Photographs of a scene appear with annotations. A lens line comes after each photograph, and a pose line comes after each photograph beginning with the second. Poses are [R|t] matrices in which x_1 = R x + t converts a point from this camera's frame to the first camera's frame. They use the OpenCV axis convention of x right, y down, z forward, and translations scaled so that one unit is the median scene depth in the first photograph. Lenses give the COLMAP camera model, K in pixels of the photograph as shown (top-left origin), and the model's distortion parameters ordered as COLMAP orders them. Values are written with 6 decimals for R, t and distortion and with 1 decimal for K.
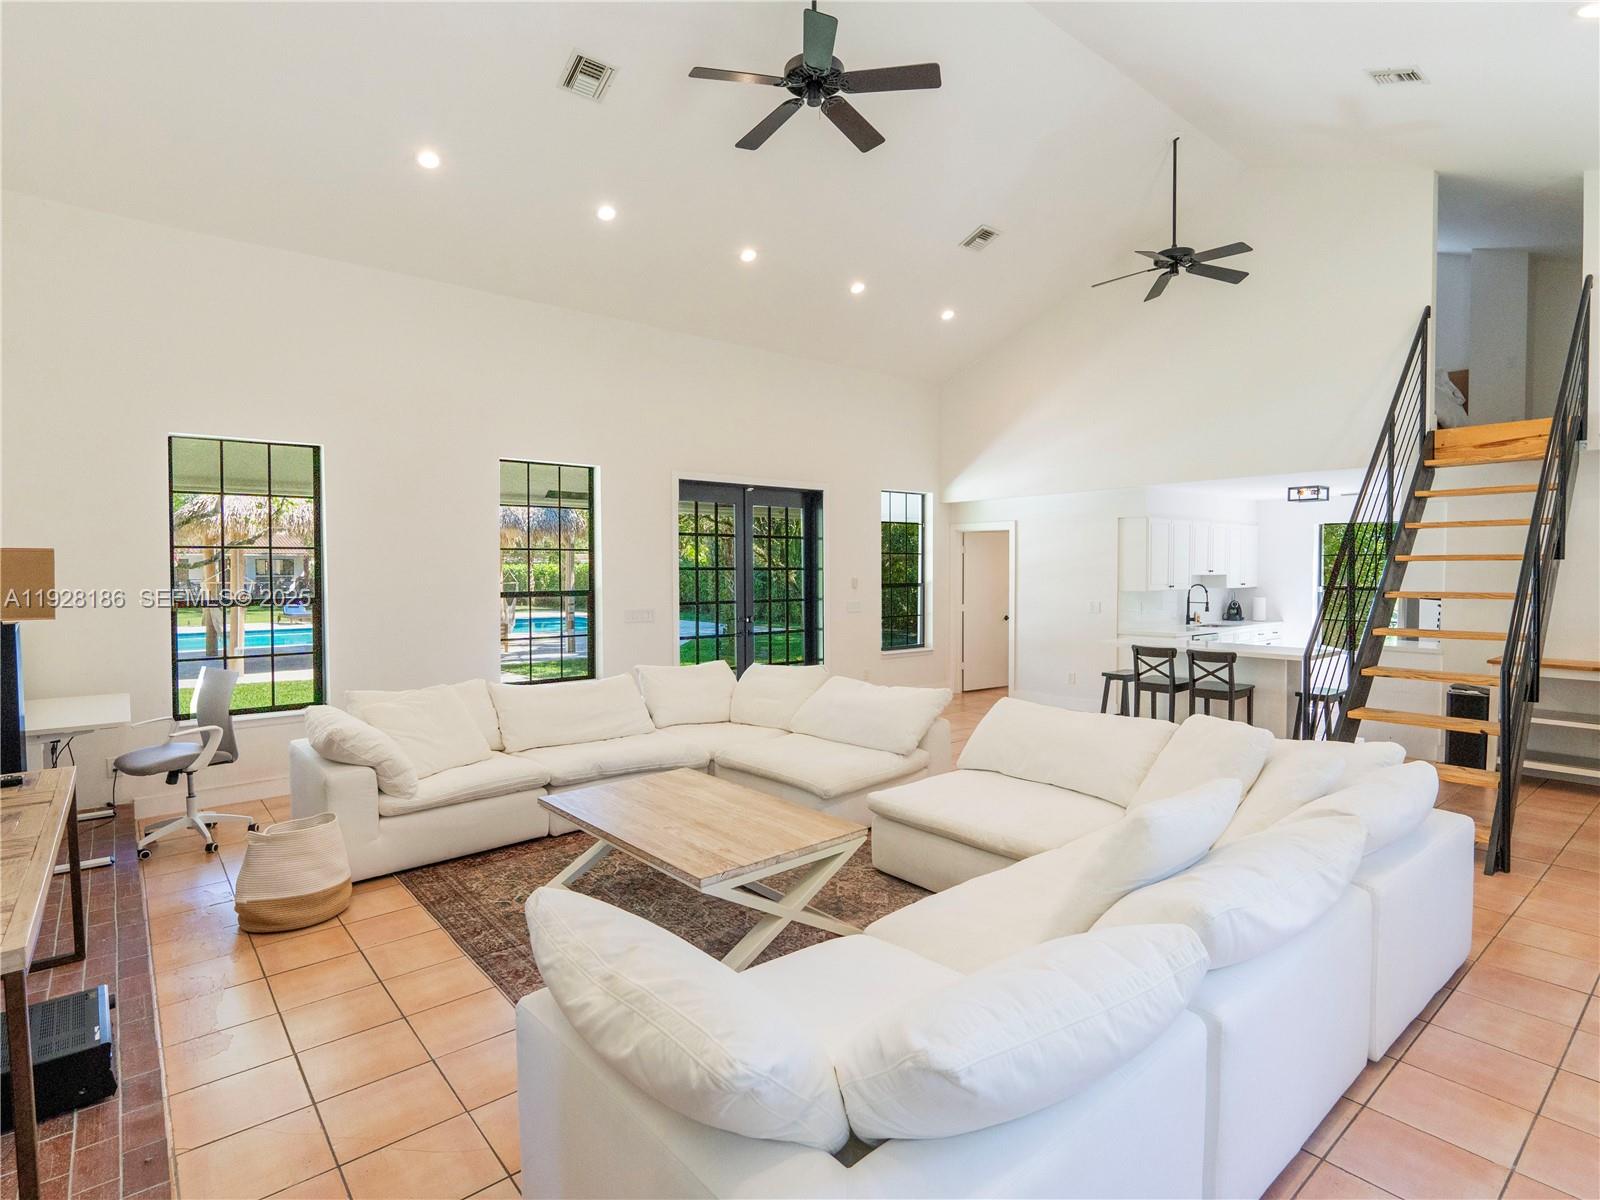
lens RADIAL K [[828.1, 0, 803.2], [0, 828.1, 598.6], [0, 0, 1]] dist [-0.006700, 0.002089]
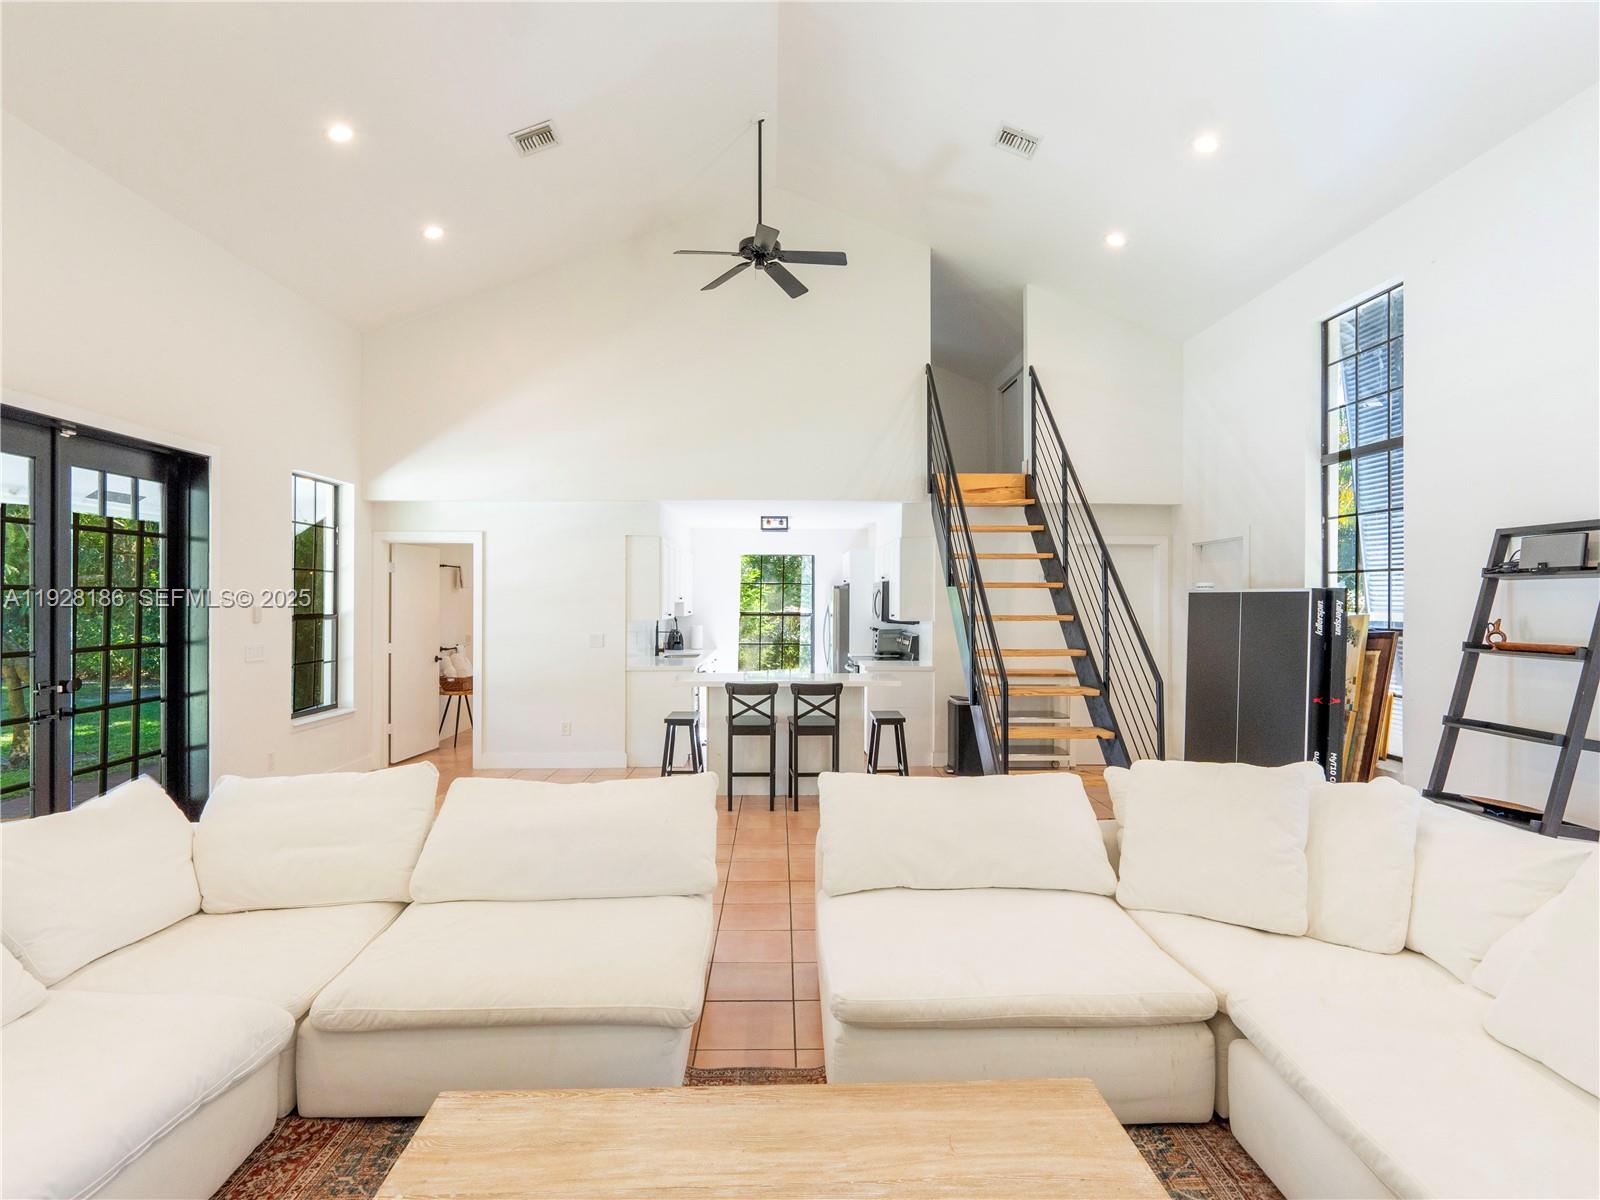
lens RADIAL K [[828.1, 0, 790.2], [0, 828.1, 592.9], [0, 0, 1]] dist [-0.006700, 0.002089]
pose [[0.627582, 0.012645, 0.778447, -0.181321], [0.024220, 0.999067, -0.035755, -0.003253], [-0.778173, 0.041293, 0.626691, 0.337537]]
